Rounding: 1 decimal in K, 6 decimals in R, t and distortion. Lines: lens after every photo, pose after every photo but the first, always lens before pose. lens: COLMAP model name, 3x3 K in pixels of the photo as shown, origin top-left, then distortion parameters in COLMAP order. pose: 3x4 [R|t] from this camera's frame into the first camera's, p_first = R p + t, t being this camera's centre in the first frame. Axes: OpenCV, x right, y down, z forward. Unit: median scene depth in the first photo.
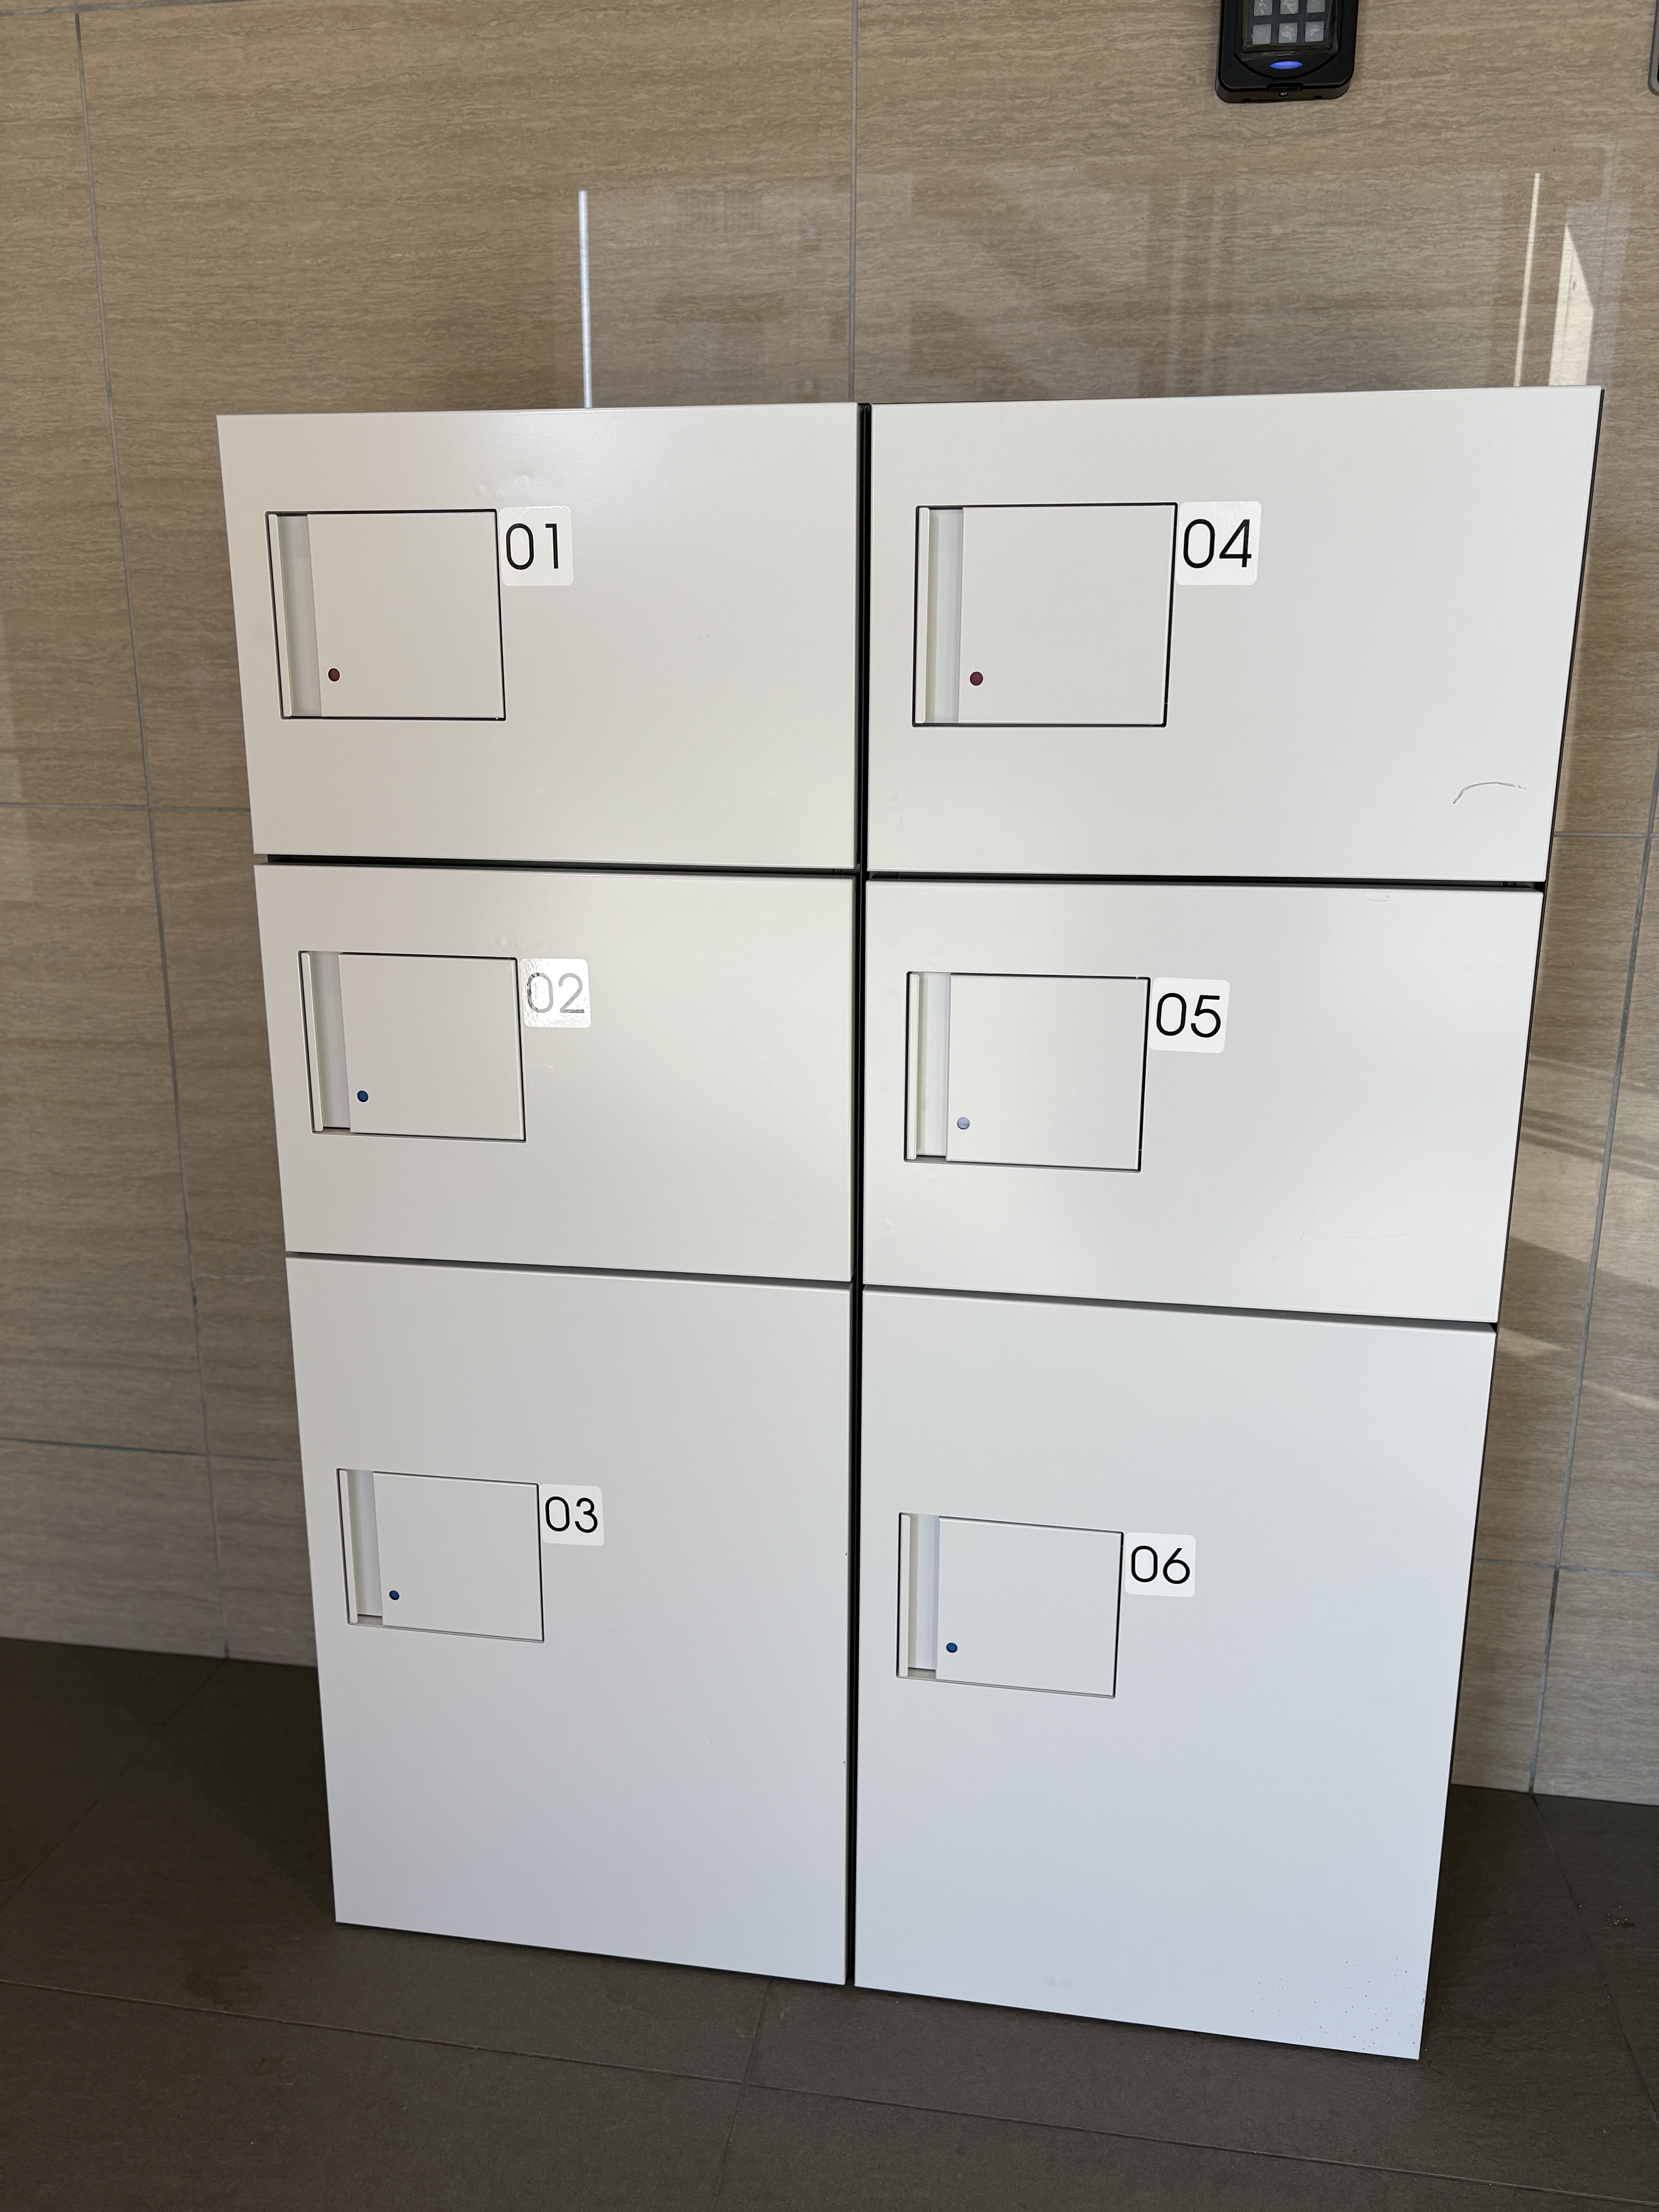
lens RADIAL K [[1683.2, 0, 821.4], [0, 1683.2, 1110.8], [0, 0, 1]] dist [0.043711, -0.051544]
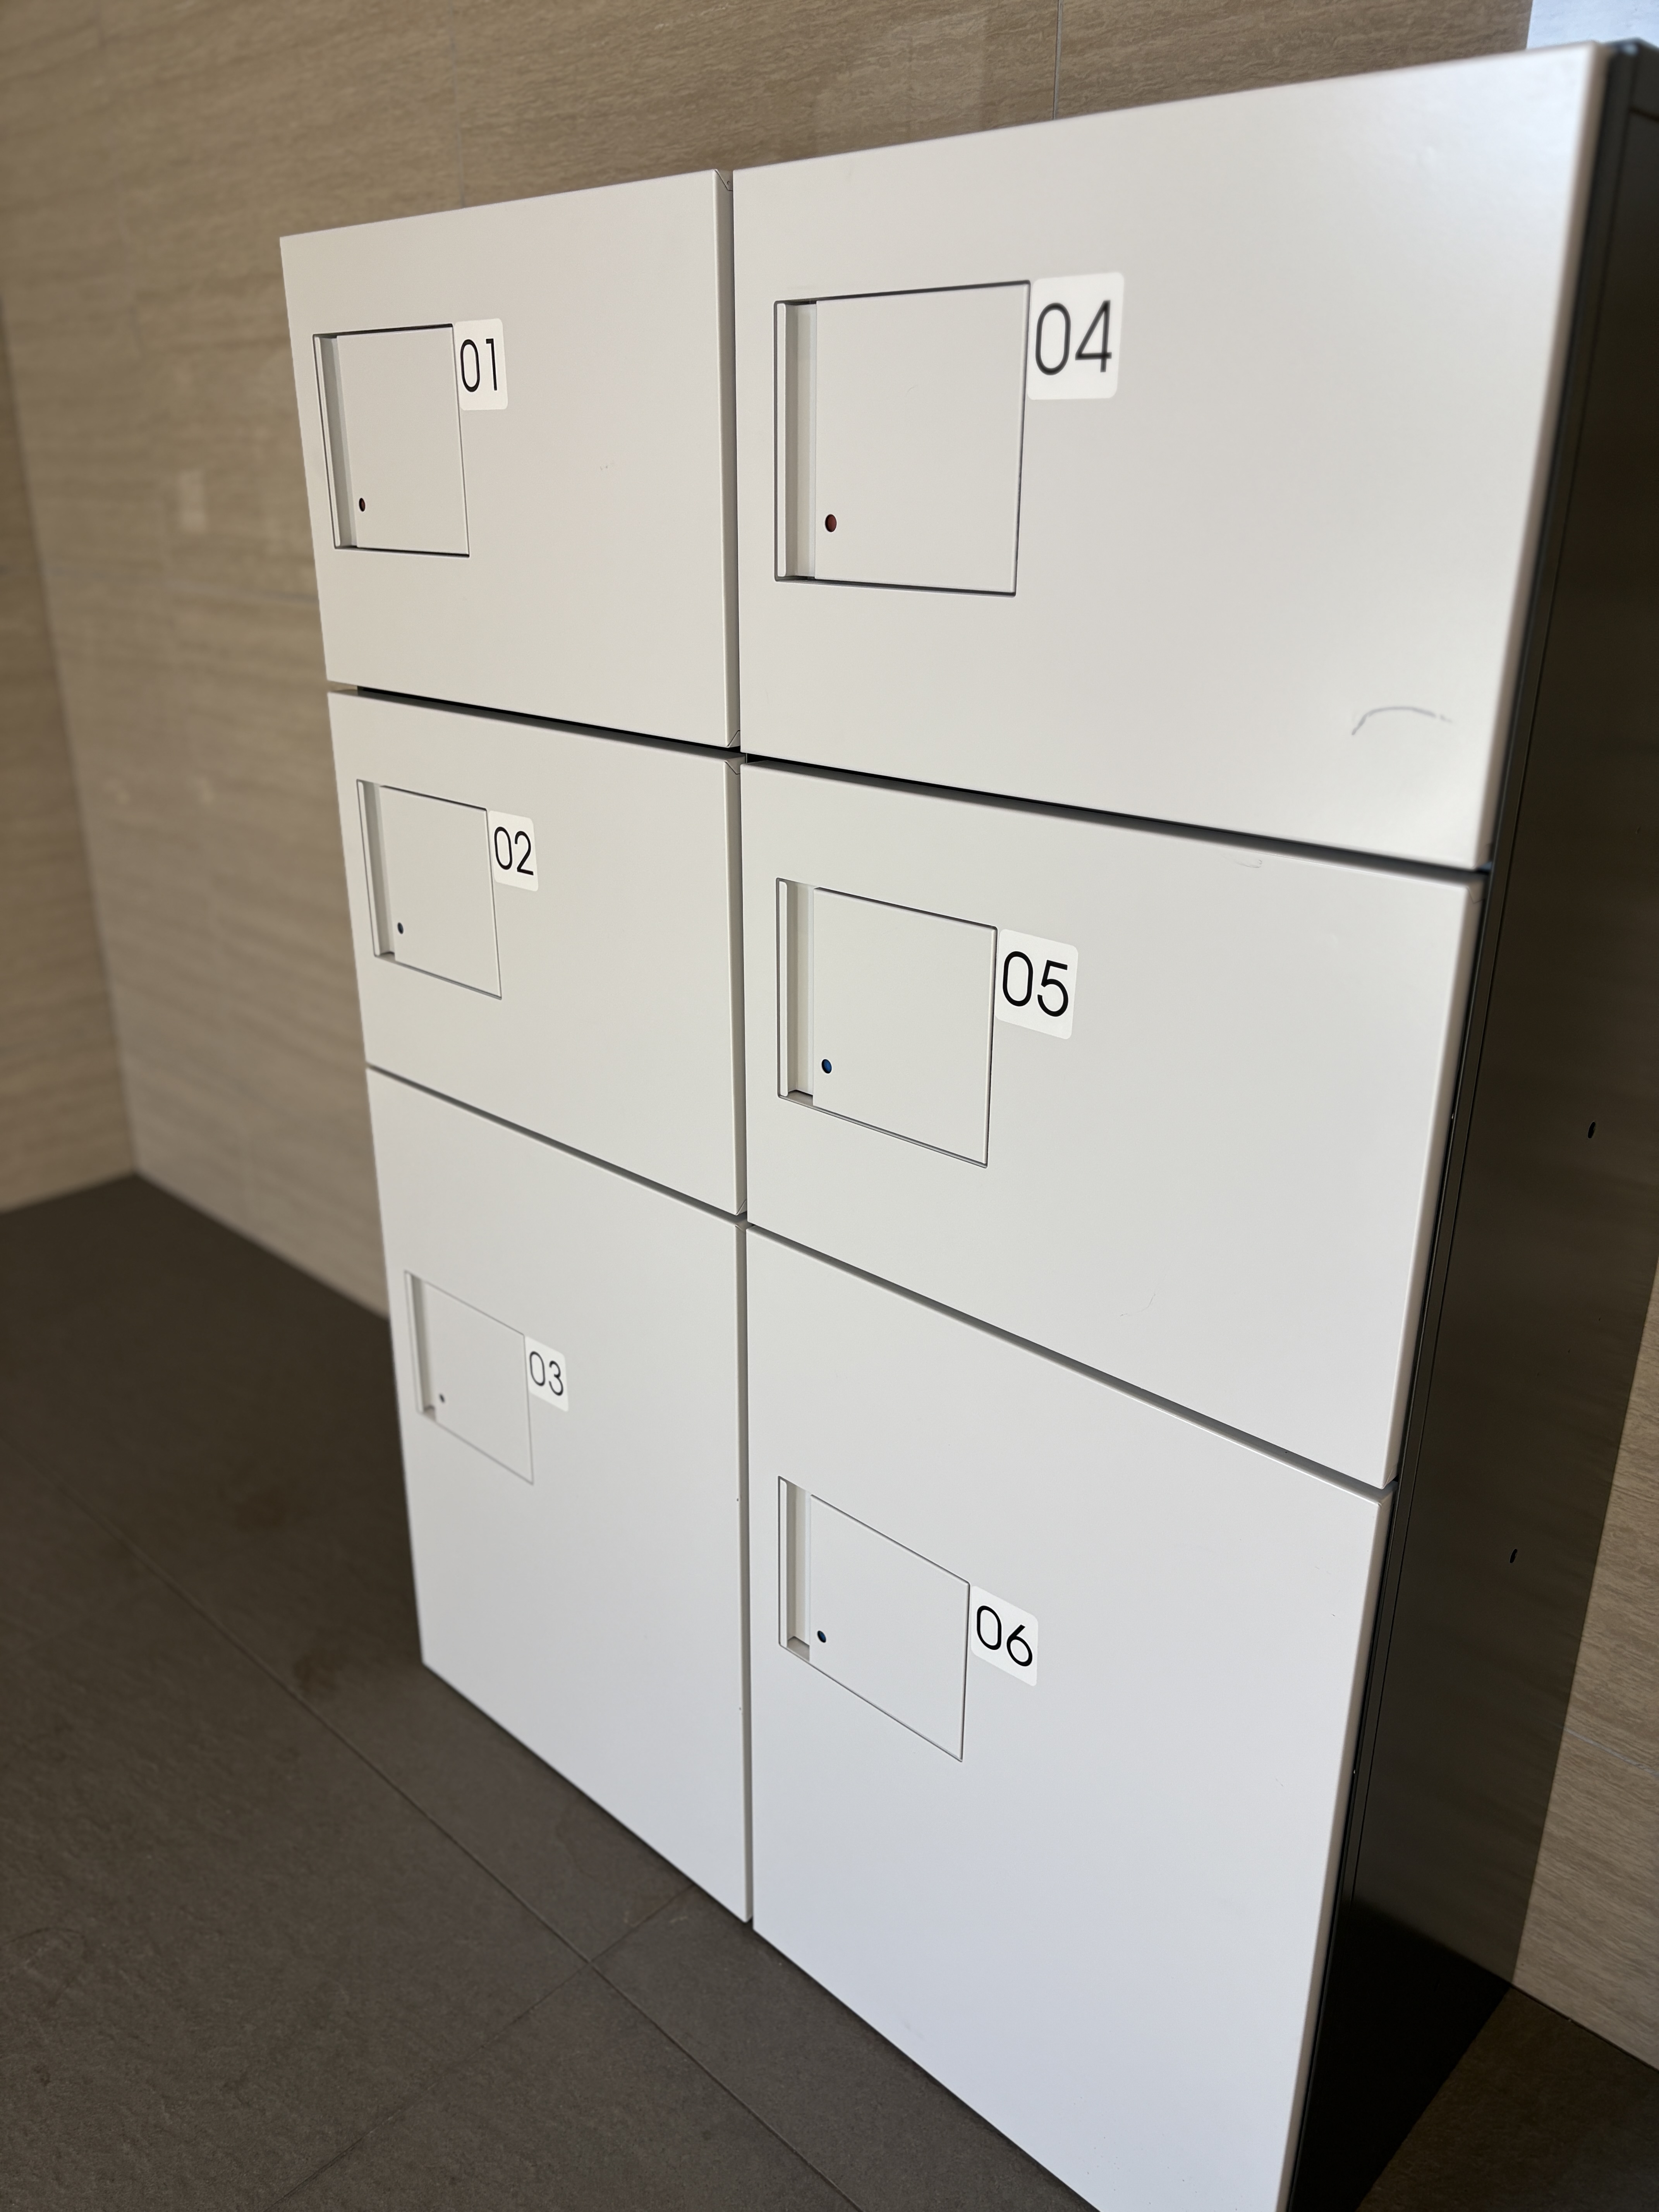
lens RADIAL K [[1683.2, 0, 828.0], [0, 1683.2, 1111.5], [0, 0, 1]] dist [0.043711, -0.051544]
pose [[0.825211, 0.202289, -0.527357, 0.508652], [-0.136291, 0.977392, 0.161649, -0.101395], [0.548134, -0.061521, 0.834125, 0.281268]]
